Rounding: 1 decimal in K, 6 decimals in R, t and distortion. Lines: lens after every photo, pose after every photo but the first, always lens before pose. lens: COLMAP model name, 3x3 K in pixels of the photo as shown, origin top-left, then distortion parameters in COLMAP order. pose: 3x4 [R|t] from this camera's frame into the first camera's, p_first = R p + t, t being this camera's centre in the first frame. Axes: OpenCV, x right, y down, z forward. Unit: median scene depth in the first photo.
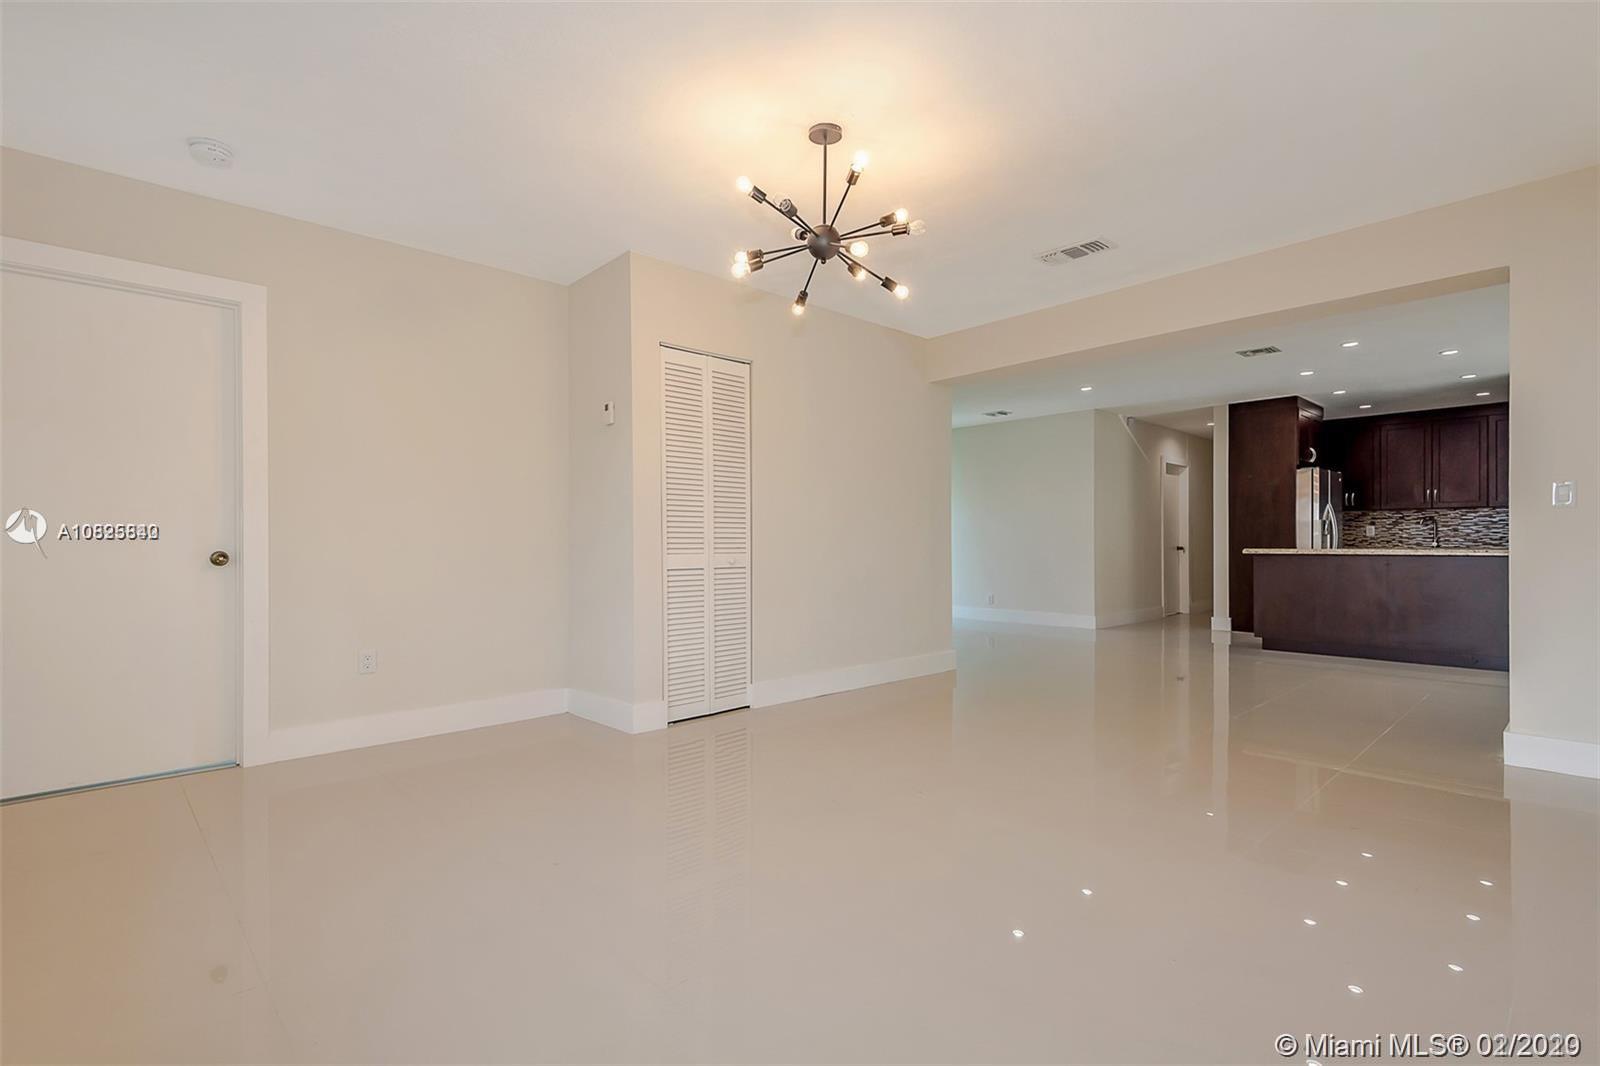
lens RADIAL K [[719.9, 0, 802.3], [0, 719.9, 542.7], [0, 0, 1]] dist [0.000143, -0.000096]
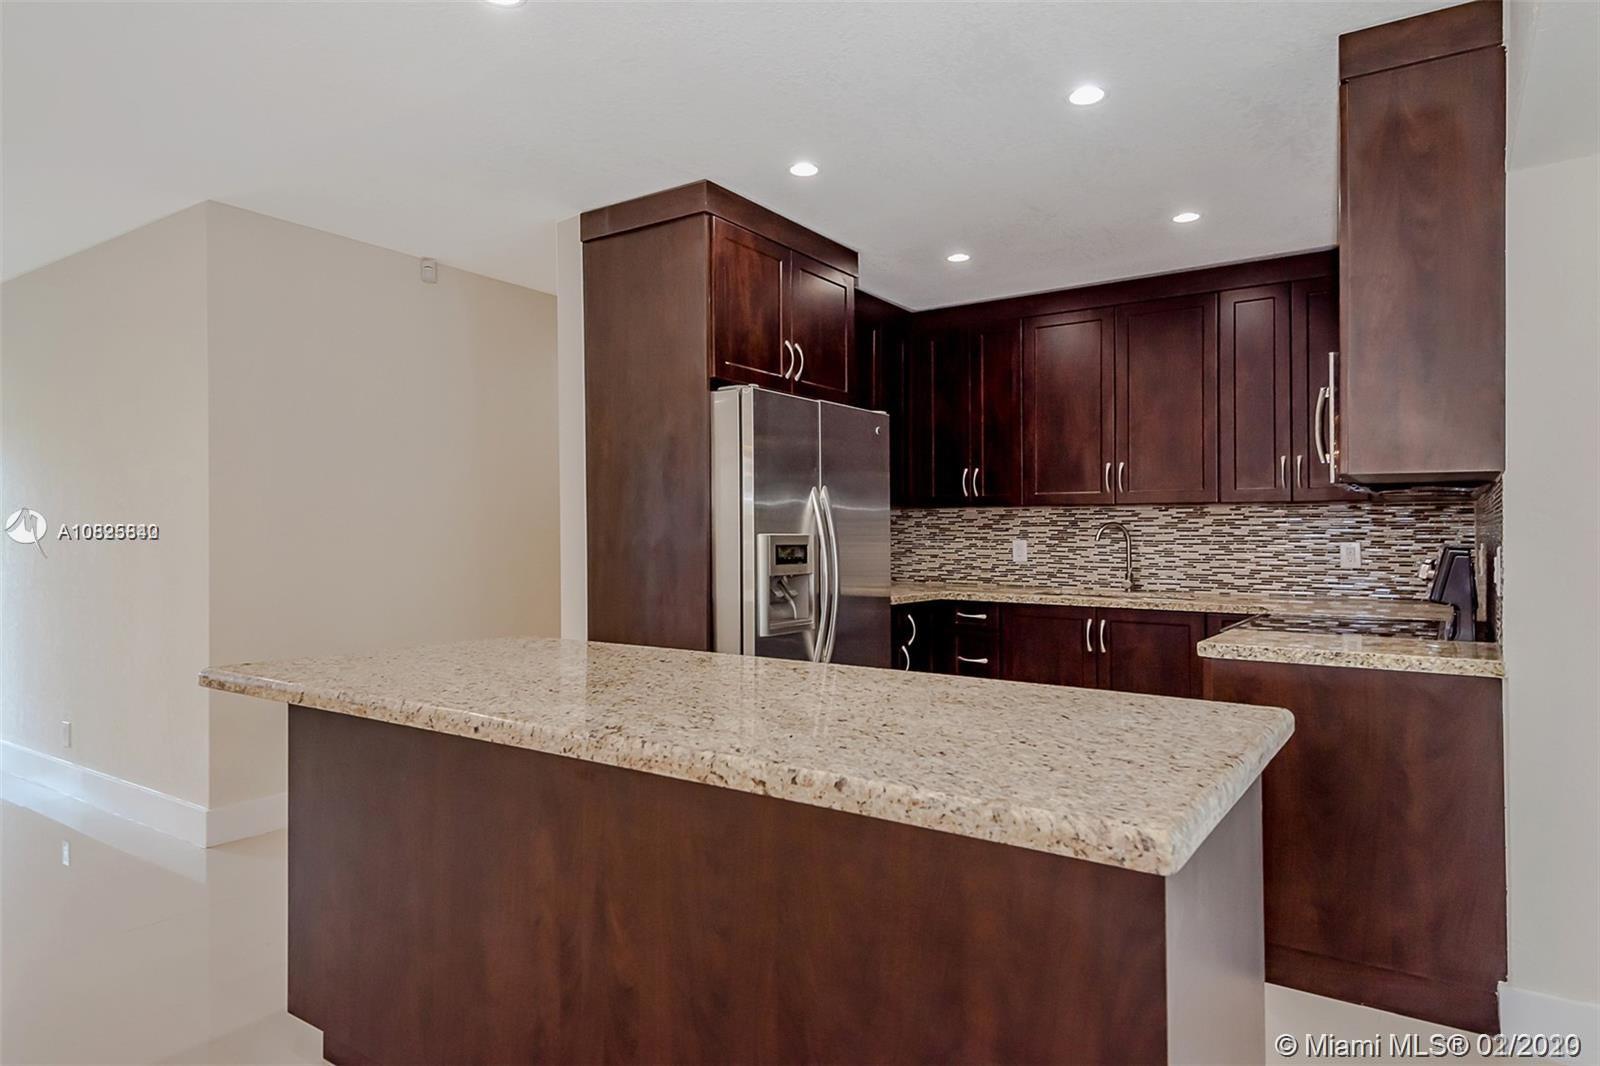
lens RADIAL K [[951.3, 0, 769.7], [0, 951.3, 533.6], [0, 0, 1]] dist [0.049468, 0.000236]
pose [[0.970464, 0.013852, 0.240848, 0.528240], [-0.011799, 0.999881, -0.009966, -0.021166], [-0.240958, 0.006830, 0.970512, 0.485183]]
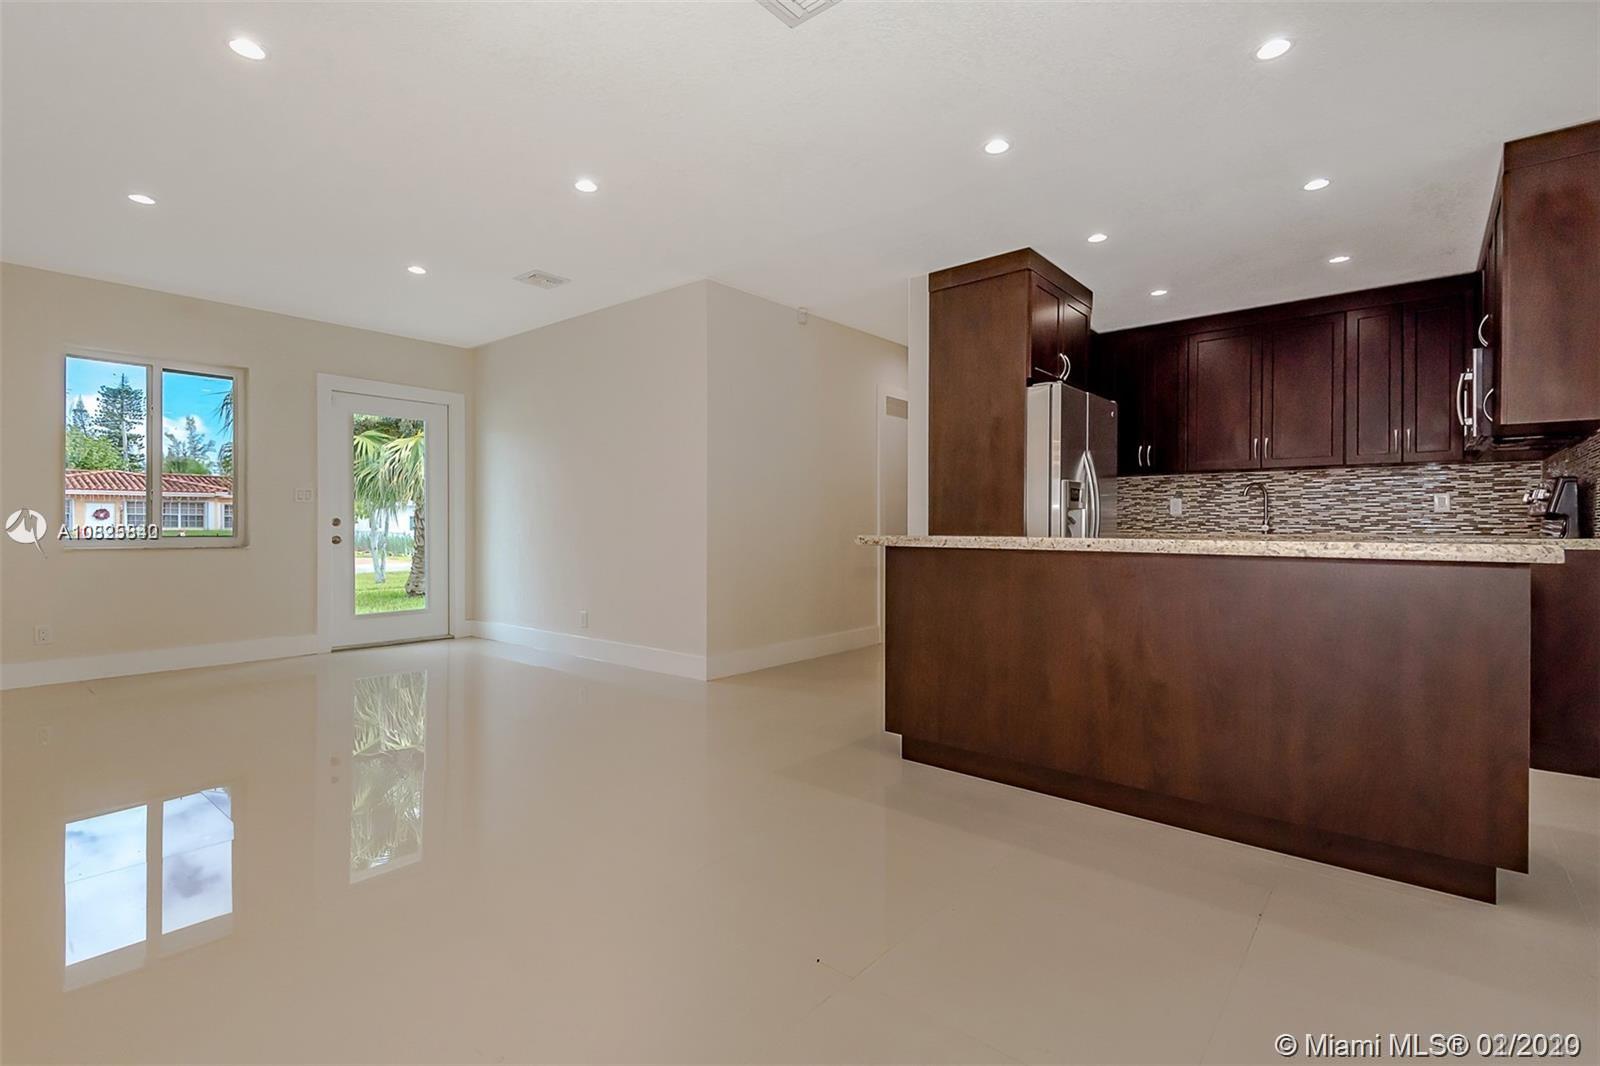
lens RADIAL K [[749.7, 0, 800.0], [0, 749.7, 533.0], [0, 0, 1]] dist [-0.000319, 0.000032]
pose [[0.990494, 0.002879, 0.137529, 0.406006], [-0.004089, 0.999955, 0.008522, 0.002395], [-0.137498, -0.009003, 0.990461, 0.430738]]
